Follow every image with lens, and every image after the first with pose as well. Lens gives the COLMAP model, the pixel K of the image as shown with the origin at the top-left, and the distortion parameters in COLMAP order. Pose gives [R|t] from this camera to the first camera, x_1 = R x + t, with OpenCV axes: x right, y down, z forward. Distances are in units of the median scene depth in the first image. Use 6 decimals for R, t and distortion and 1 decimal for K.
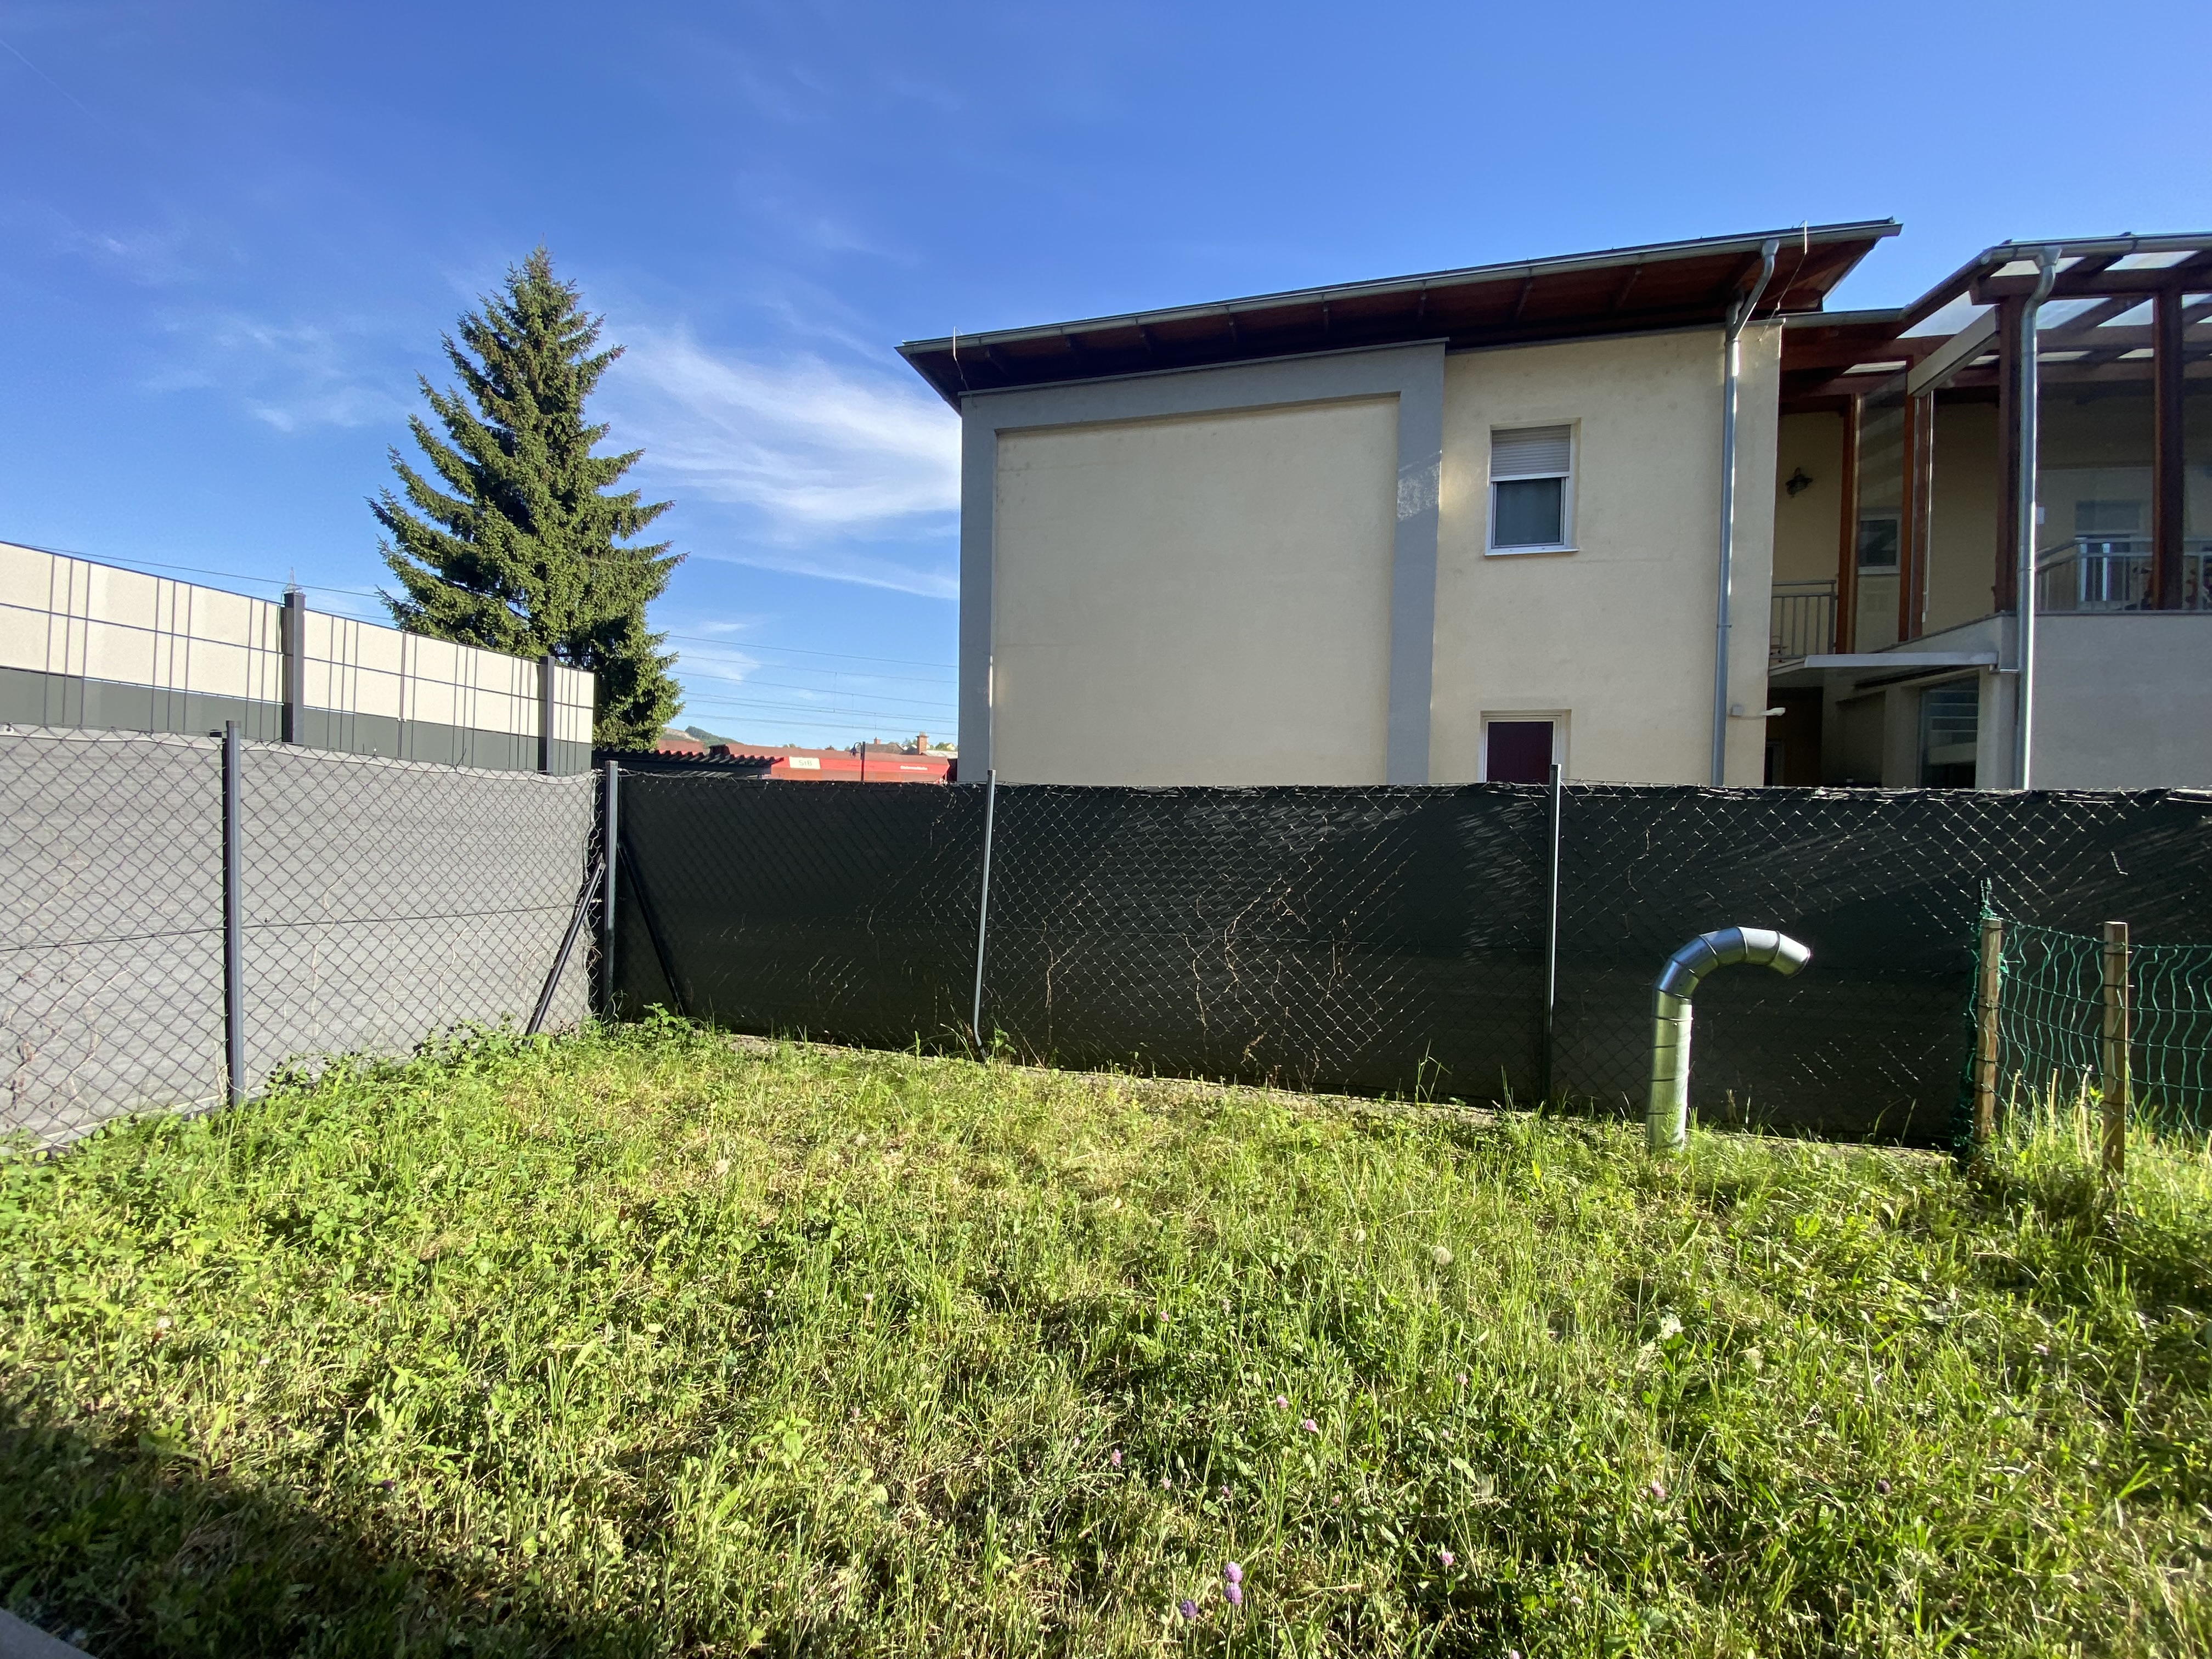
lens RADIAL K [[889.9, 0, 1098.8], [0, 889.9, 824.3], [0, 0, 1]] dist [0.016148, -0.018579]
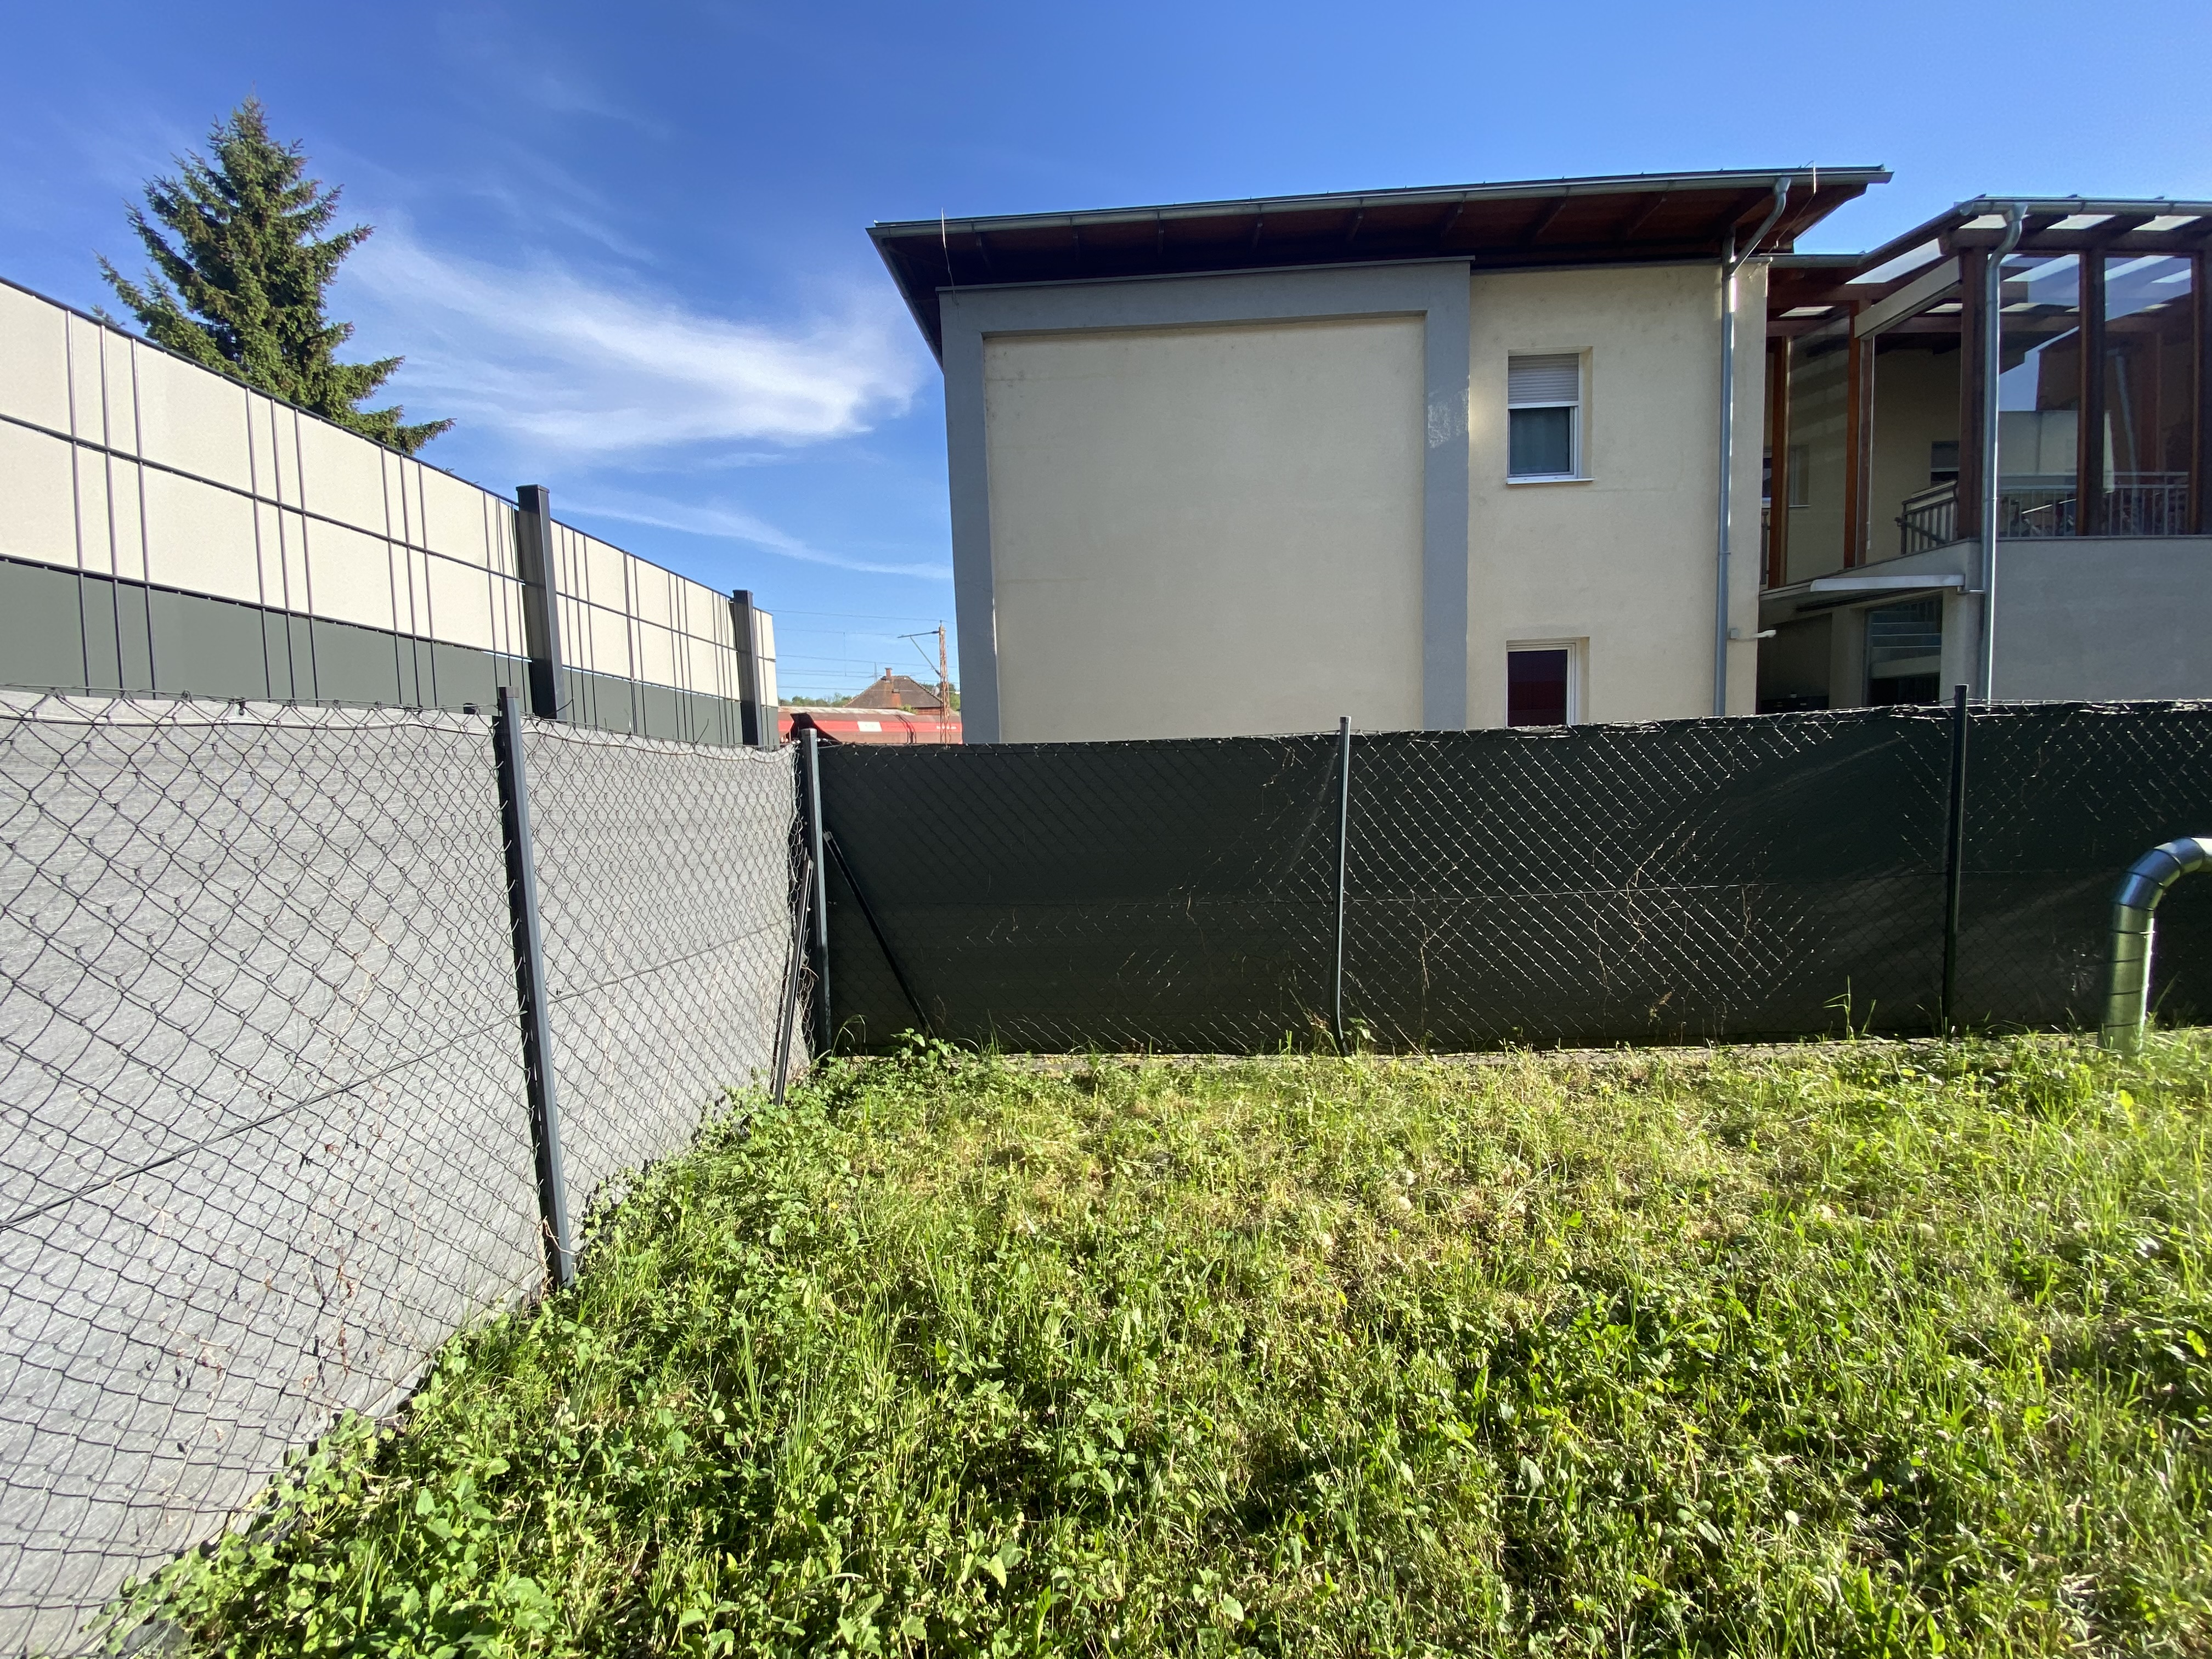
lens RADIAL K [[889.9, 0, 1098.8], [0, 889.9, 824.3], [0, 0, 1]] dist [0.016148, -0.018579]
pose [[0.974595, -0.070261, 0.212668, -0.589604], [0.057428, 0.996170, 0.065940, -0.032108], [-0.216487, -0.052052, 0.974897, 0.238525]]
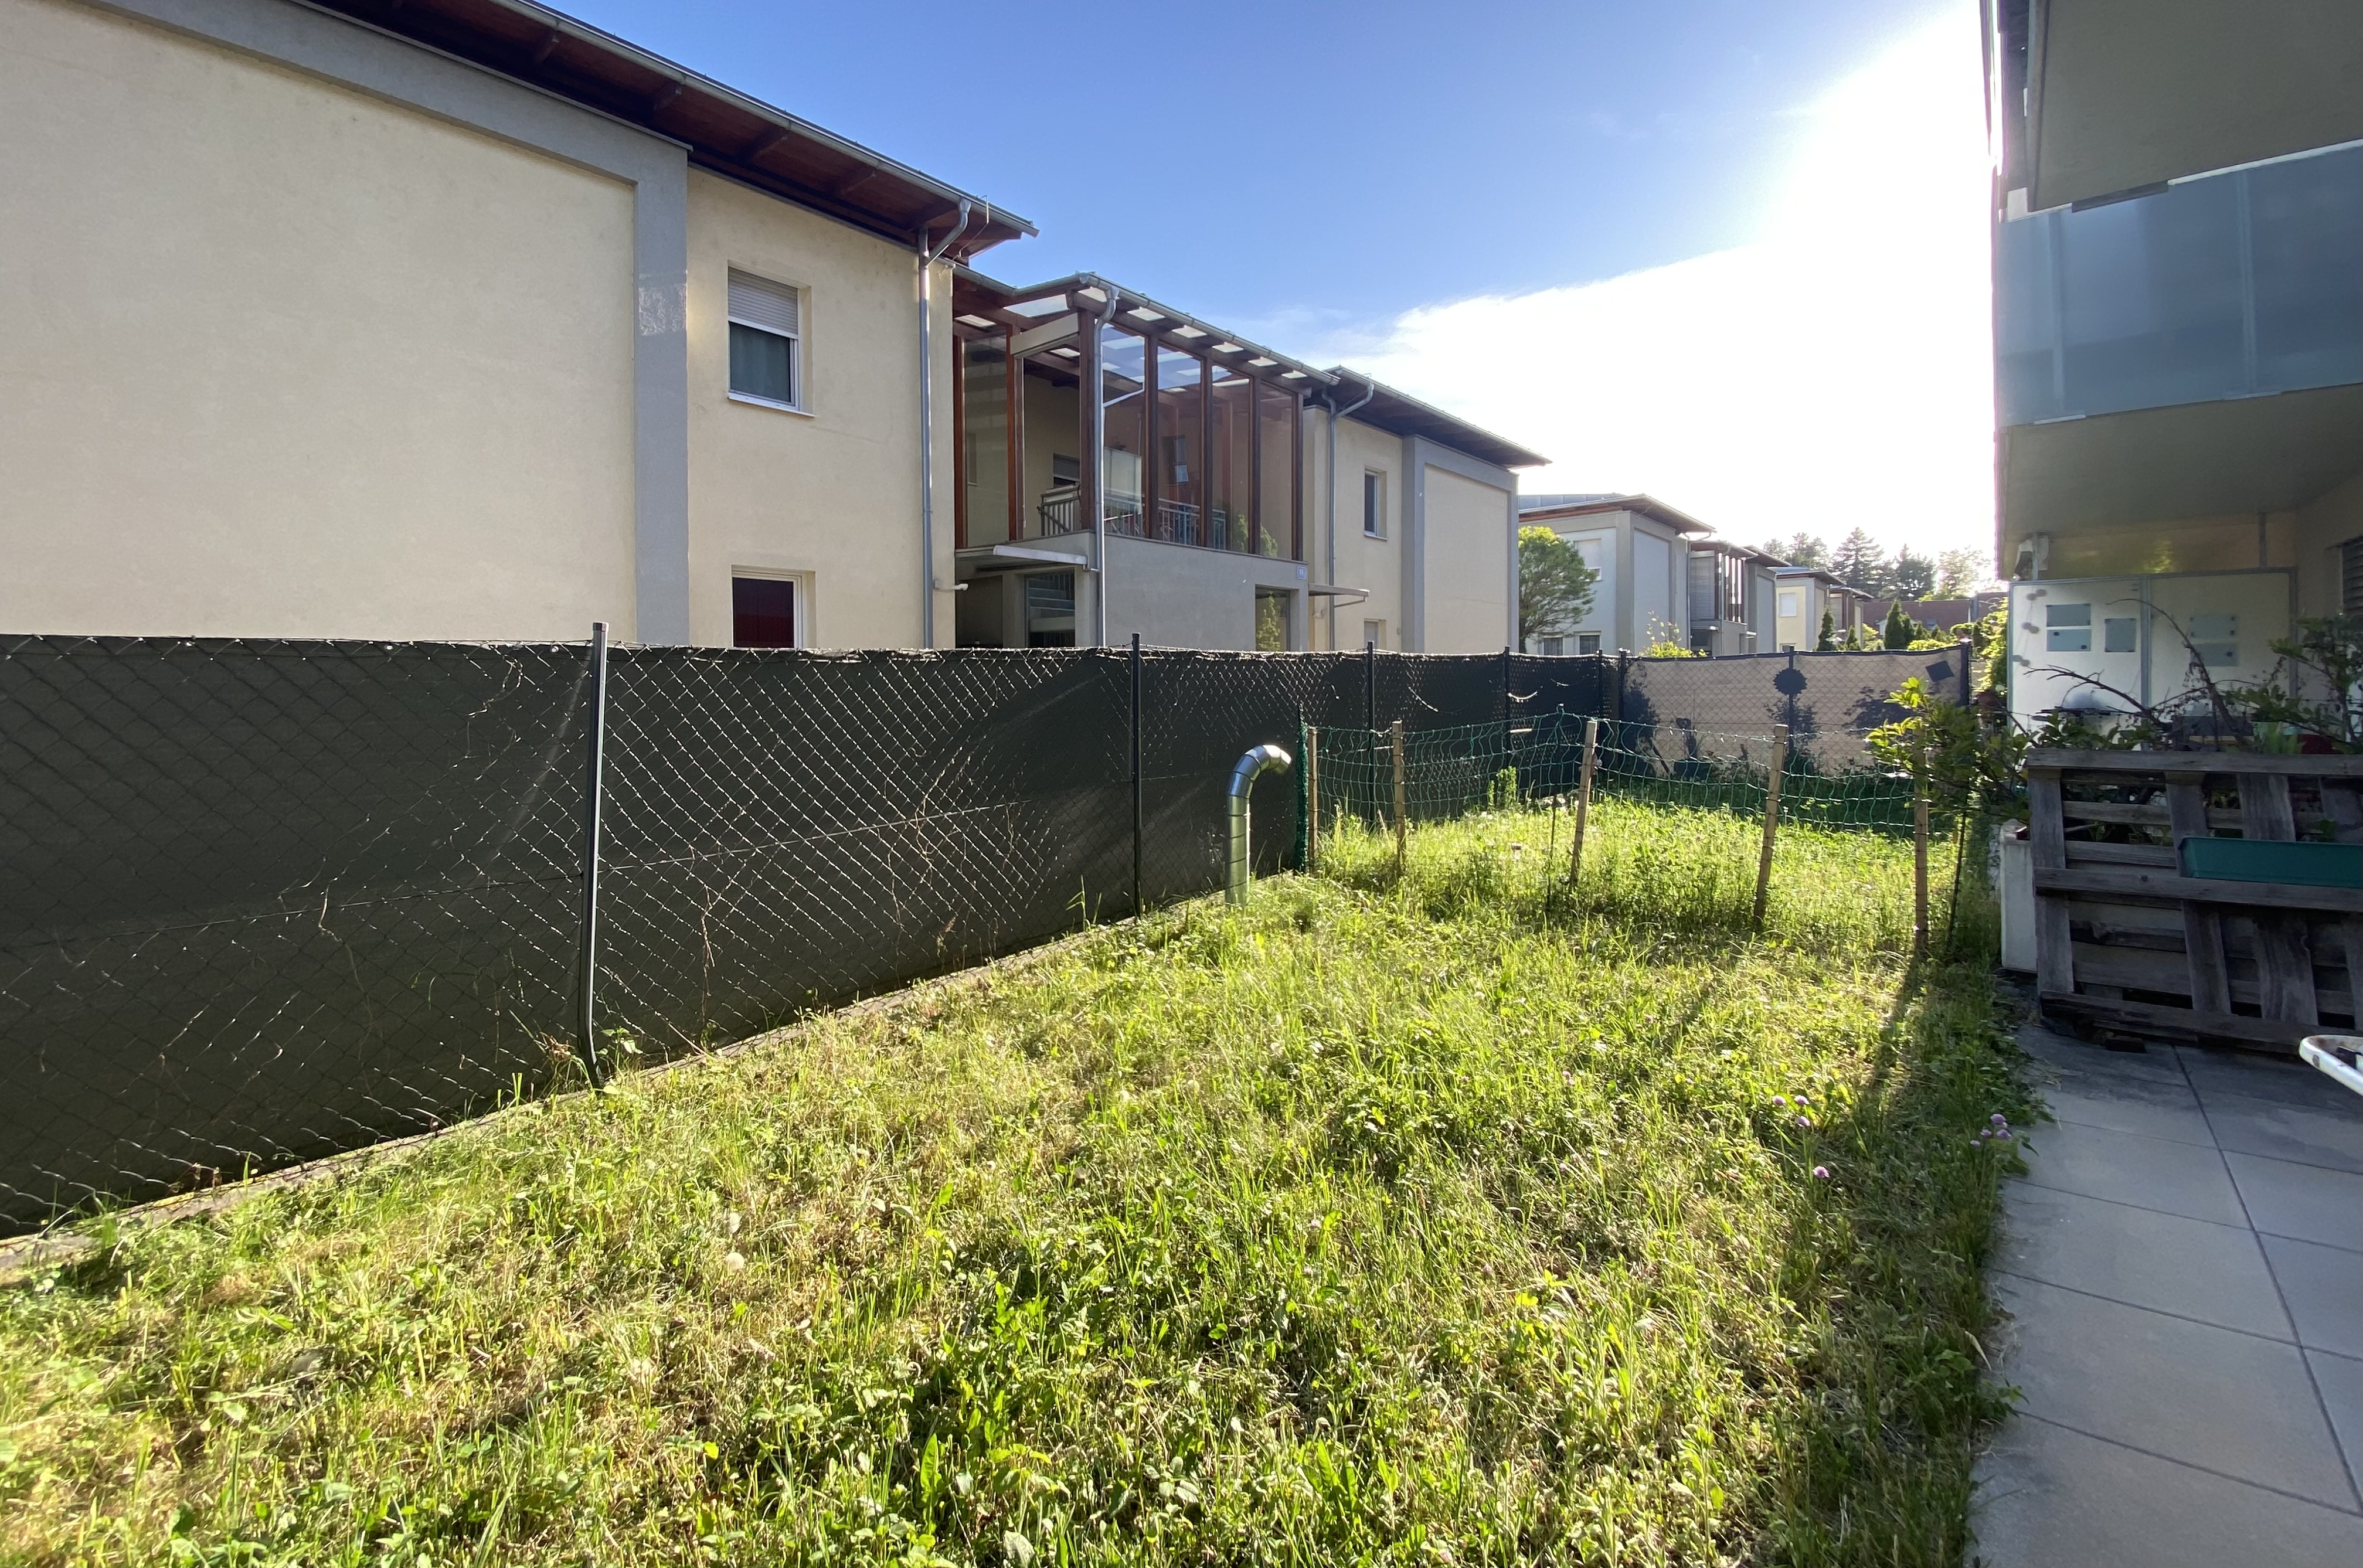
lens RADIAL K [[946.1, 0, 1170.4], [0, 946.1, 674.7], [0, 0, 1]] dist [0.023261, -0.021552]
pose [[0.440707, -0.025174, 0.897298, -0.610257], [0.033263, 0.999378, 0.011701, -0.021530], [-0.897034, 0.024690, 0.441271, 0.361371]]
